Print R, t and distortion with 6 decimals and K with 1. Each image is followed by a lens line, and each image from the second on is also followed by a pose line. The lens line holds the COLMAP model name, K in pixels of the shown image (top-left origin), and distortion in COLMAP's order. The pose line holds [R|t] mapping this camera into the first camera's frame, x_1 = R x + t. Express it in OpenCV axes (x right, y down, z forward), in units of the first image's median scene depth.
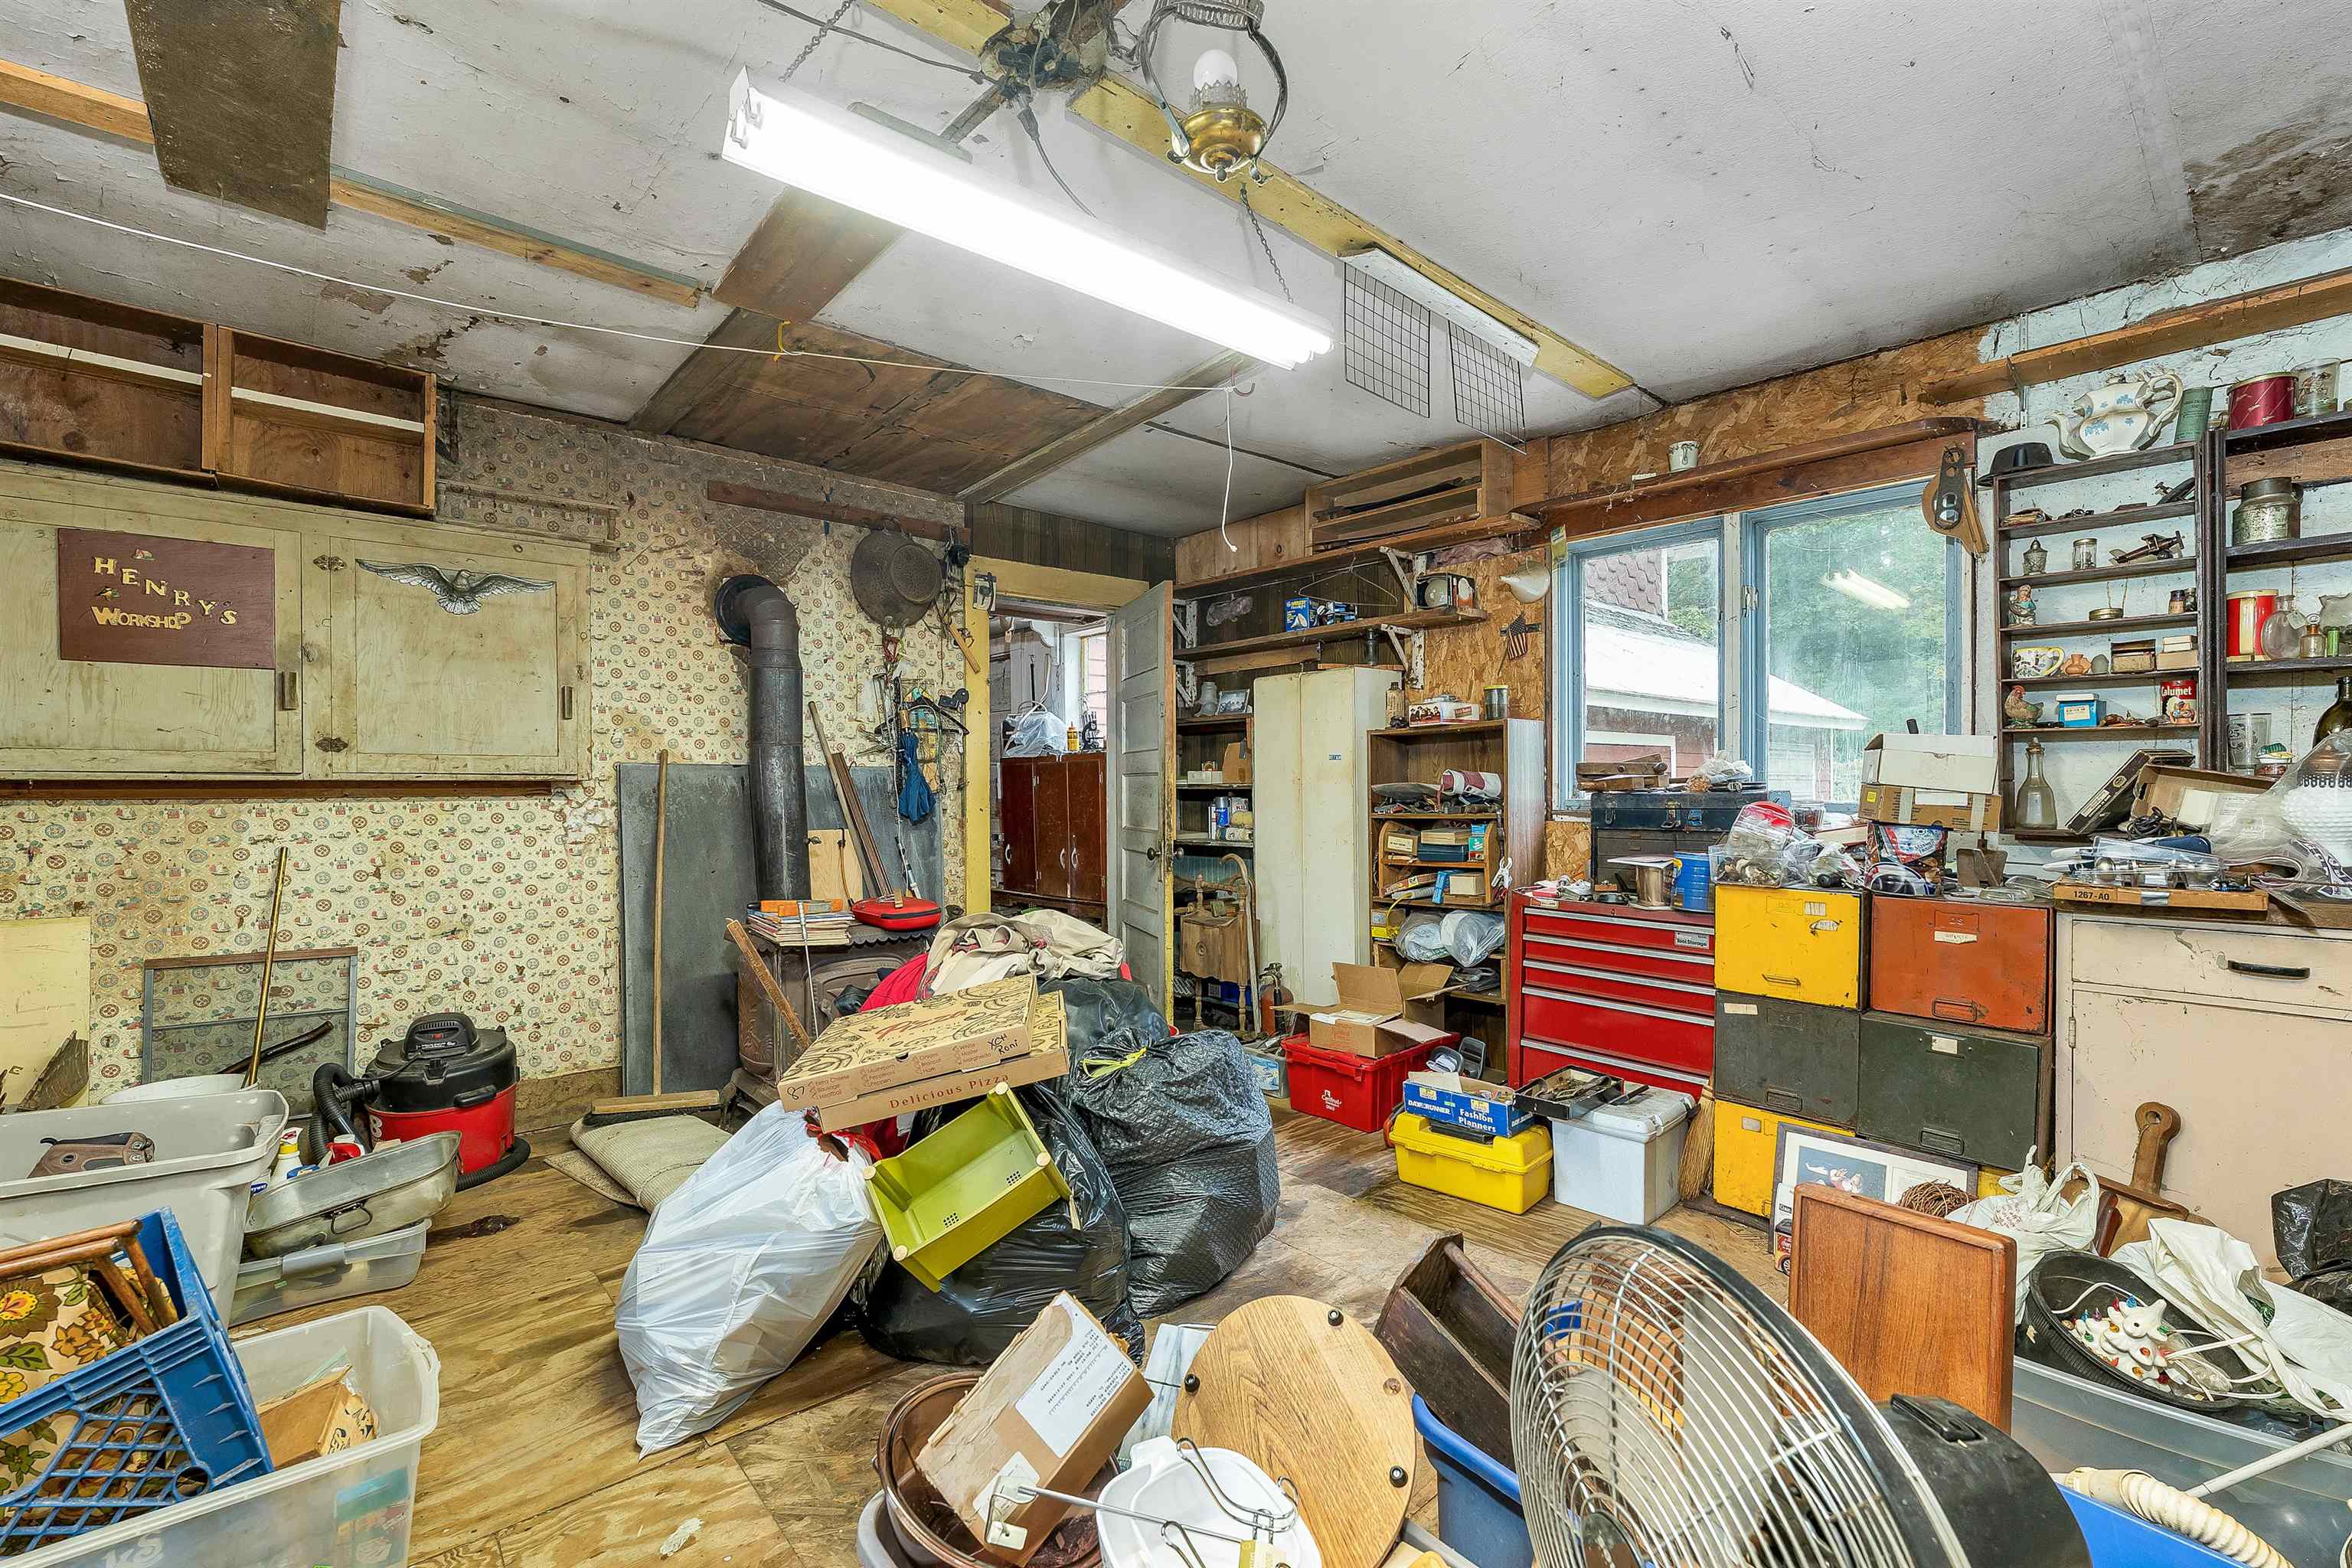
lens RADIAL K [[979.1, 0, 1165.9], [0, 979.1, 790.3], [0, 0, 1]] dist [-0.001723, -0.000568]
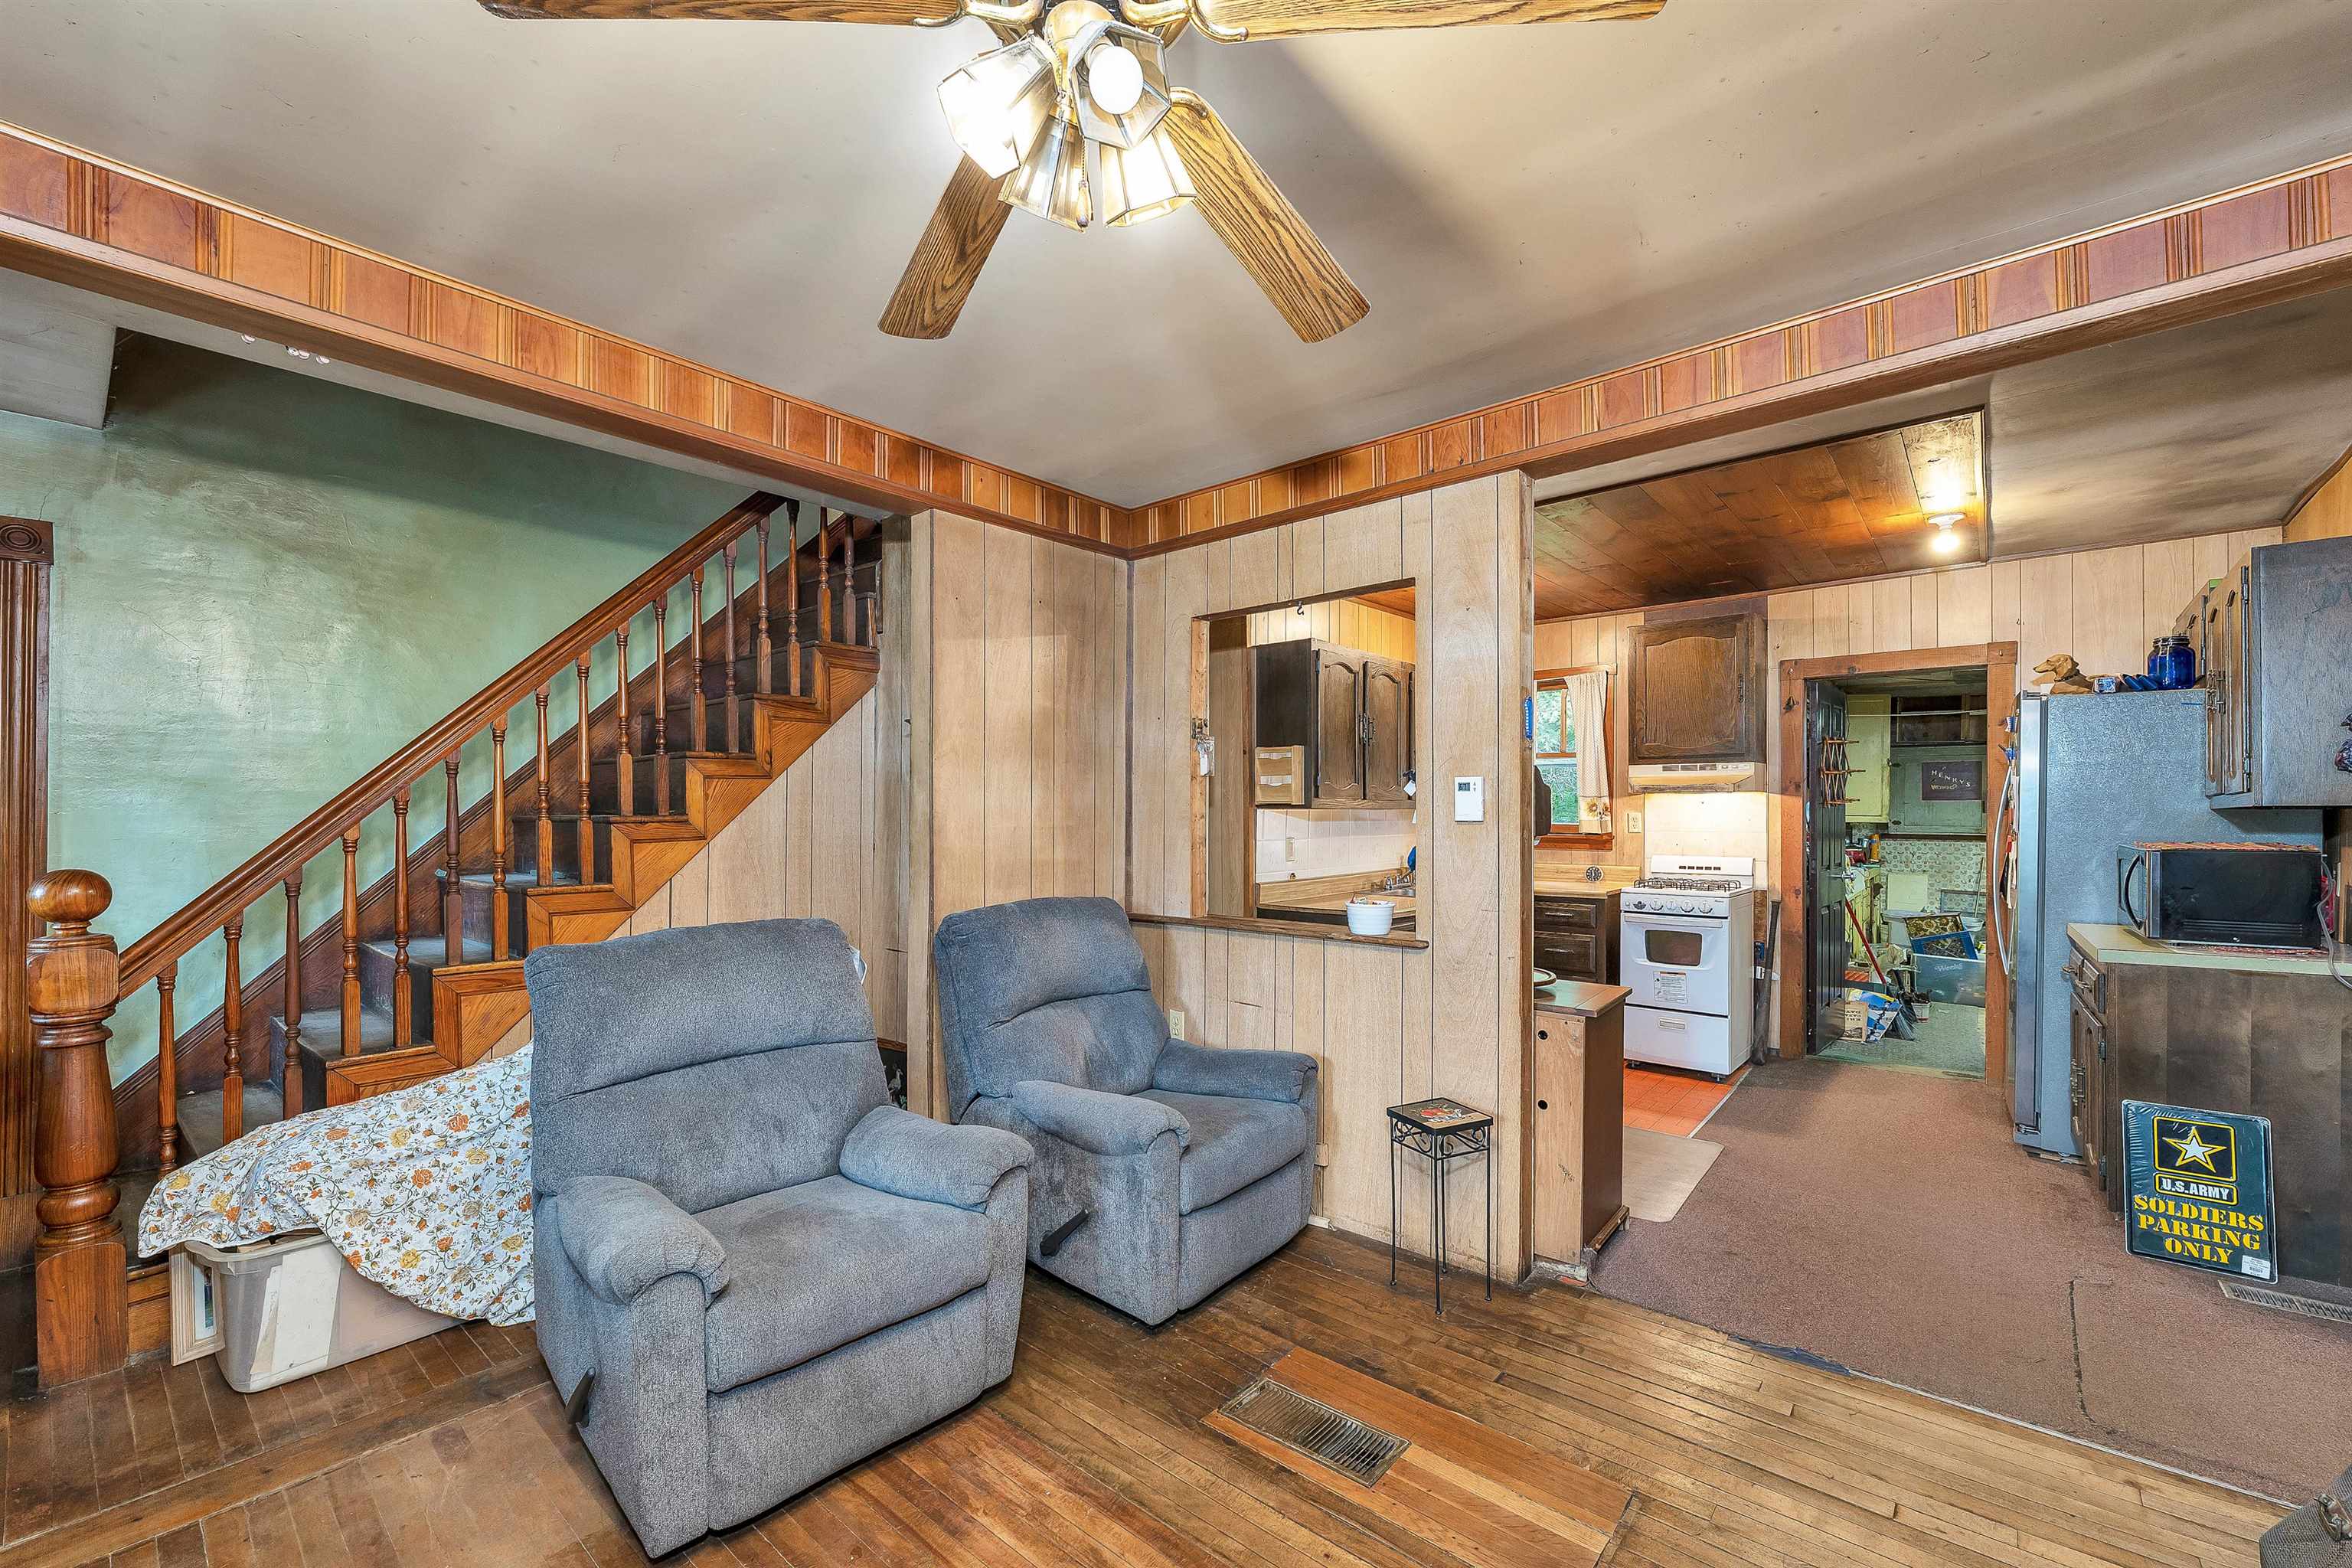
lens RADIAL K [[972.7, 0, 1169.3], [0, 972.7, 812.3], [0, 0, 1]] dist [0.001131, 0.000238]
pose [[0.136686, 0.009388, -0.990570, 1.606064], [-0.005815, 0.999945, 0.008674, -0.085683], [0.990597, 0.004575, 0.136733, -1.766920]]
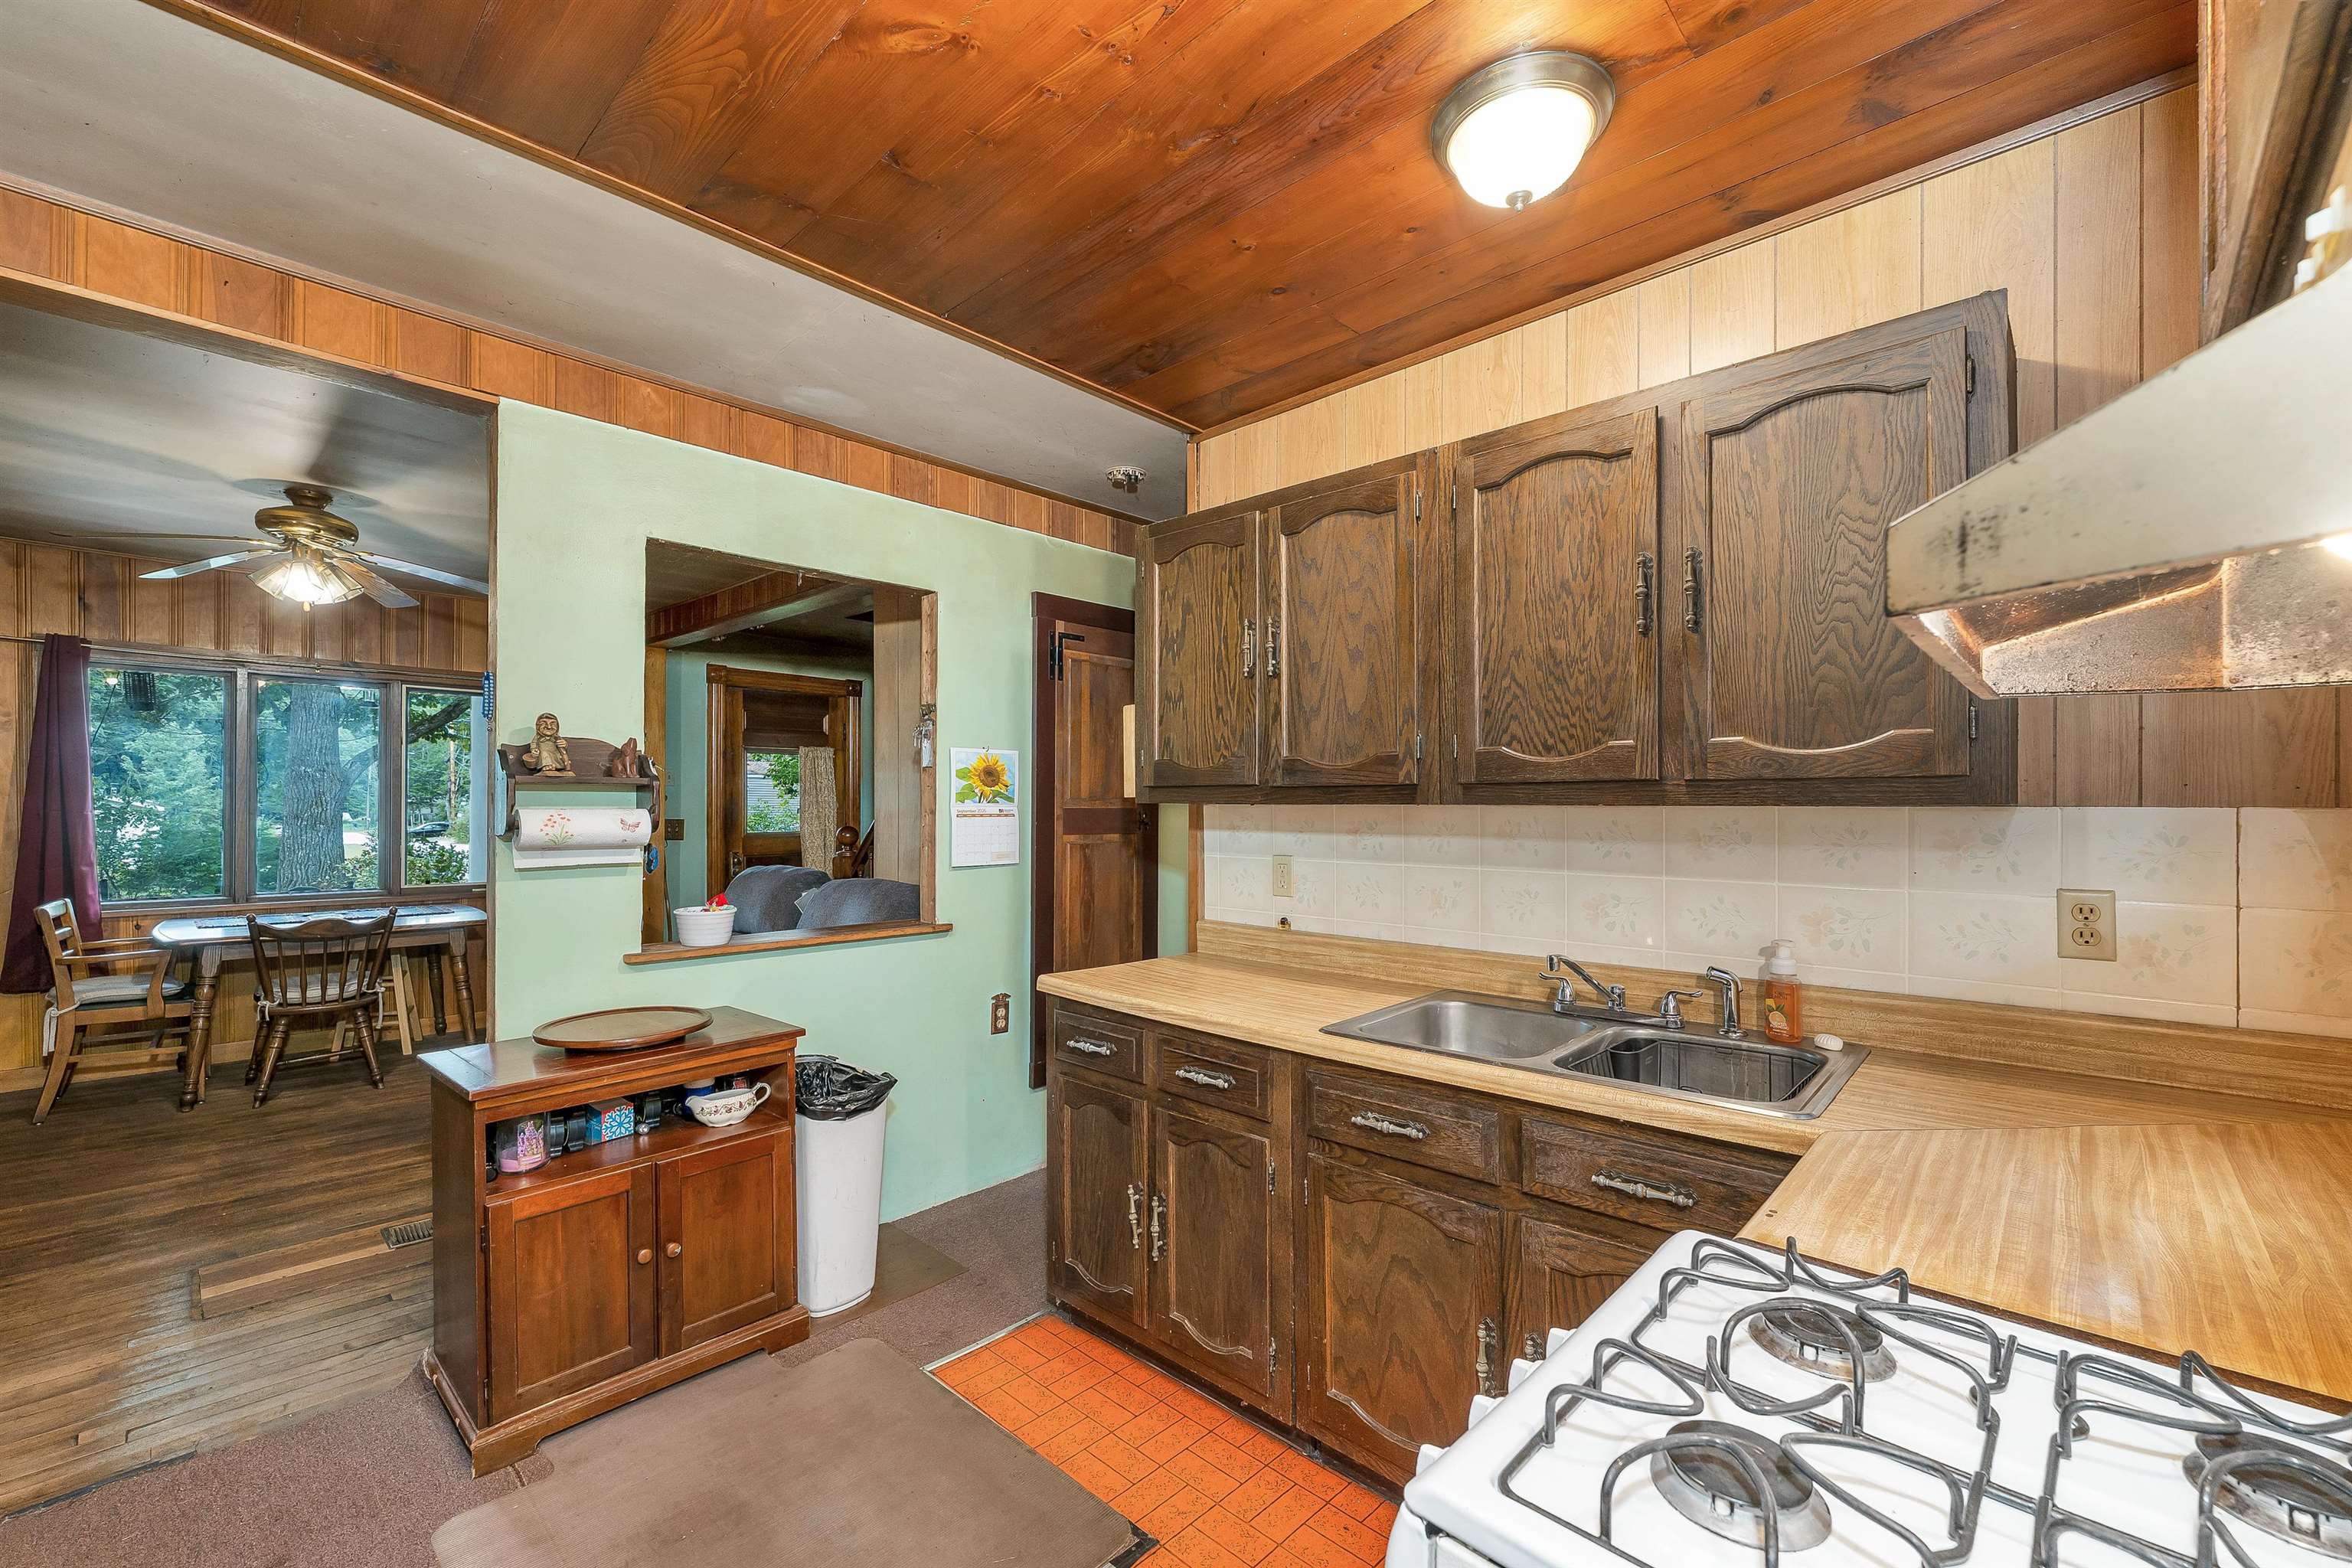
lens RADIAL K [[964.5, 0, 1162.2], [0, 964.5, 805.9], [0, 0, 1]] dist [0.001354, 0.000291]
pose [[-0.996961, 0.000919, -0.077892, 0.219281], [0.000495, 0.999985, 0.005456, -0.083009], [0.077896, 0.005401, -0.996947, -0.442558]]
